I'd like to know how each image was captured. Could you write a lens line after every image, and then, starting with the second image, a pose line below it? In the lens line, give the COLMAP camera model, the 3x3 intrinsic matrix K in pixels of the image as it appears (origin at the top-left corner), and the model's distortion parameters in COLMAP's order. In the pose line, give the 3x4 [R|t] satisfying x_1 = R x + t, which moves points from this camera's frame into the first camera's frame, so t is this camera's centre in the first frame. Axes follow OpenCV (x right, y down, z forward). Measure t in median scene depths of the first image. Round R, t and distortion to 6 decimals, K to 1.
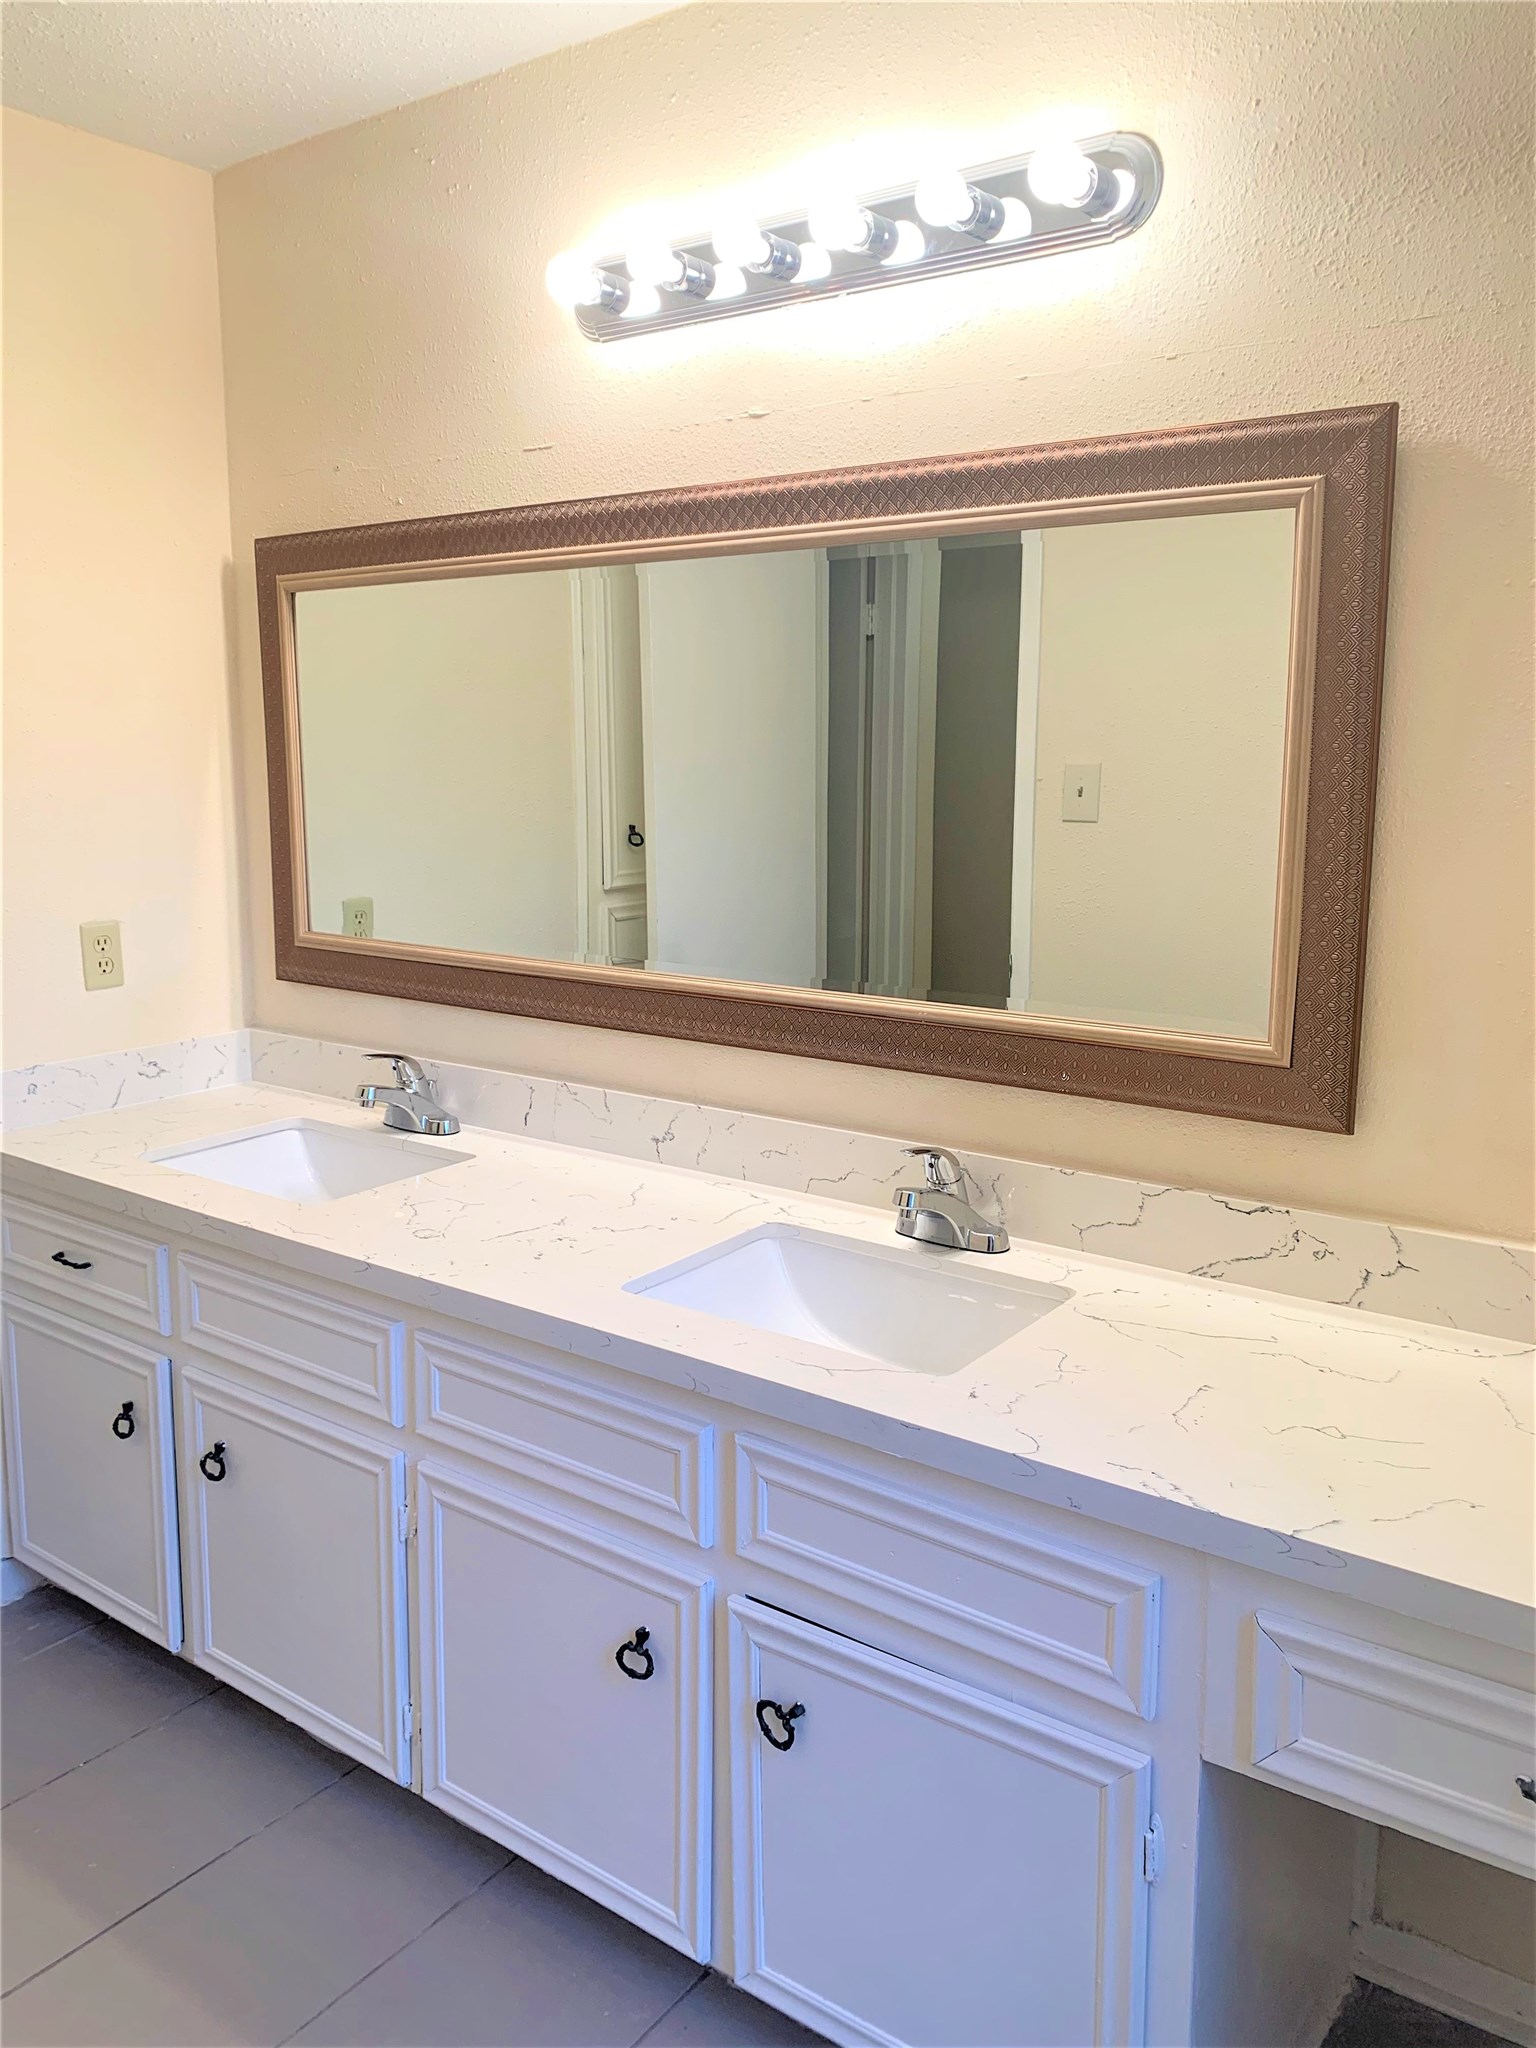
lens RADIAL K [[1551.2, 0, 778.4], [0, 1551.2, 1002.1], [0, 0, 1]] dist [0.036789, -0.036605]
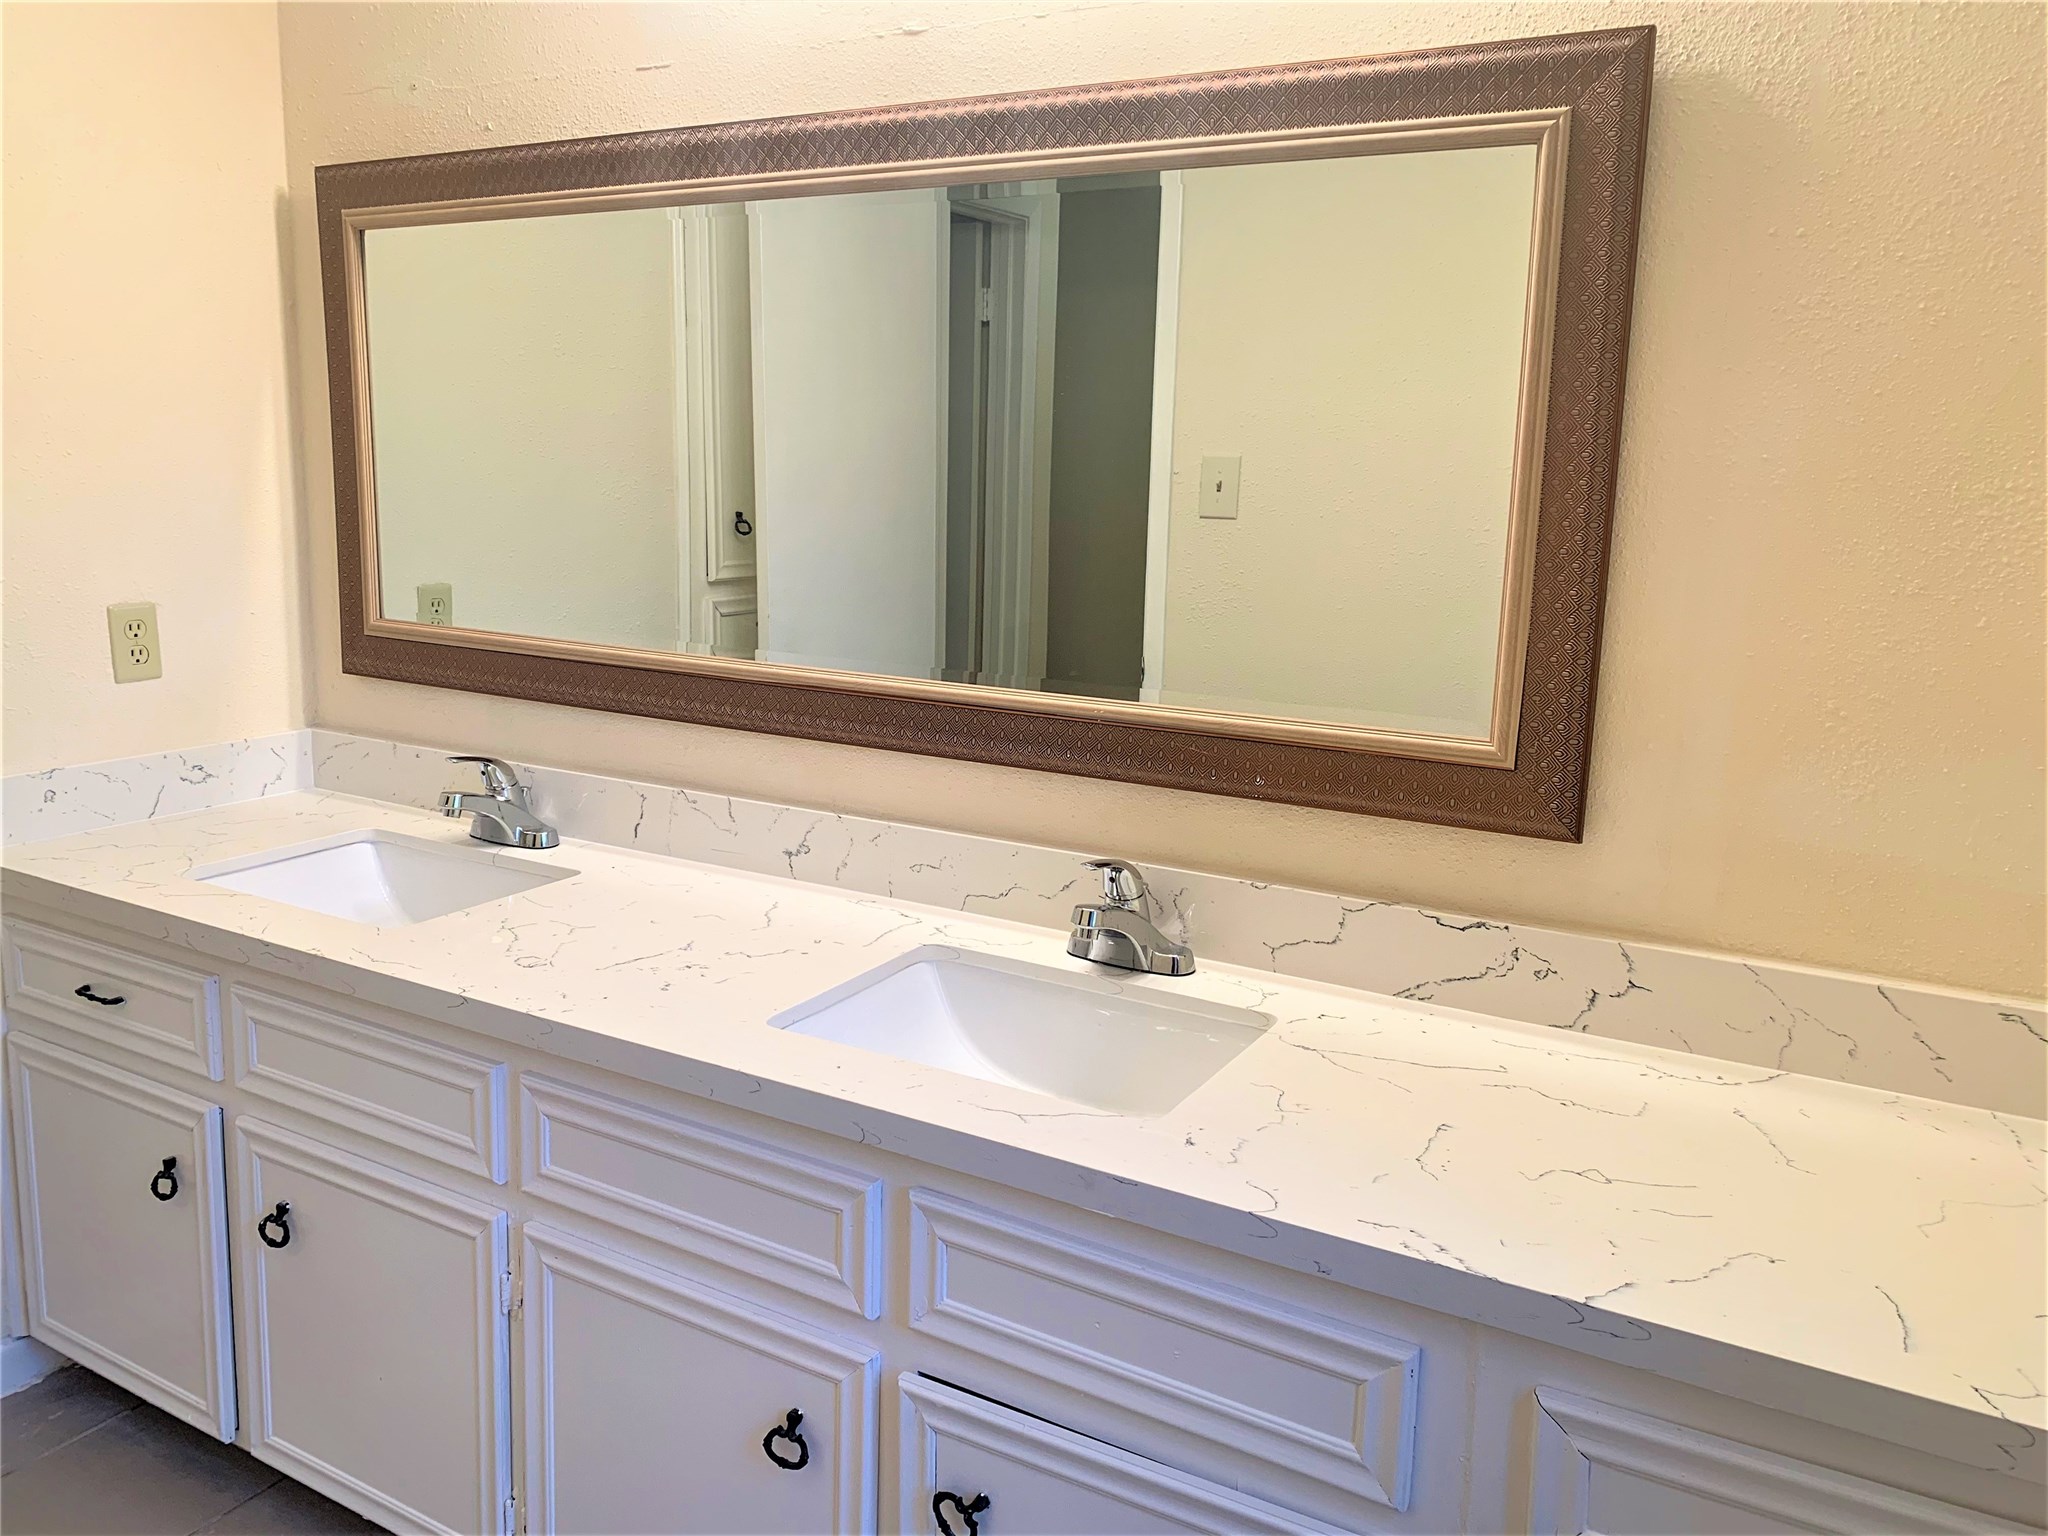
lens RADIAL K [[1551.2, 0, 1019.5], [0, 1551.2, 749.7], [0, 0, 1]] dist [0.036789, -0.036605]
pose [[0.994444, 0.002891, 0.105231, -0.045740], [-0.005265, 0.999738, 0.022290, 0.009770], [-0.105139, -0.022720, 0.994198, 0.106446]]
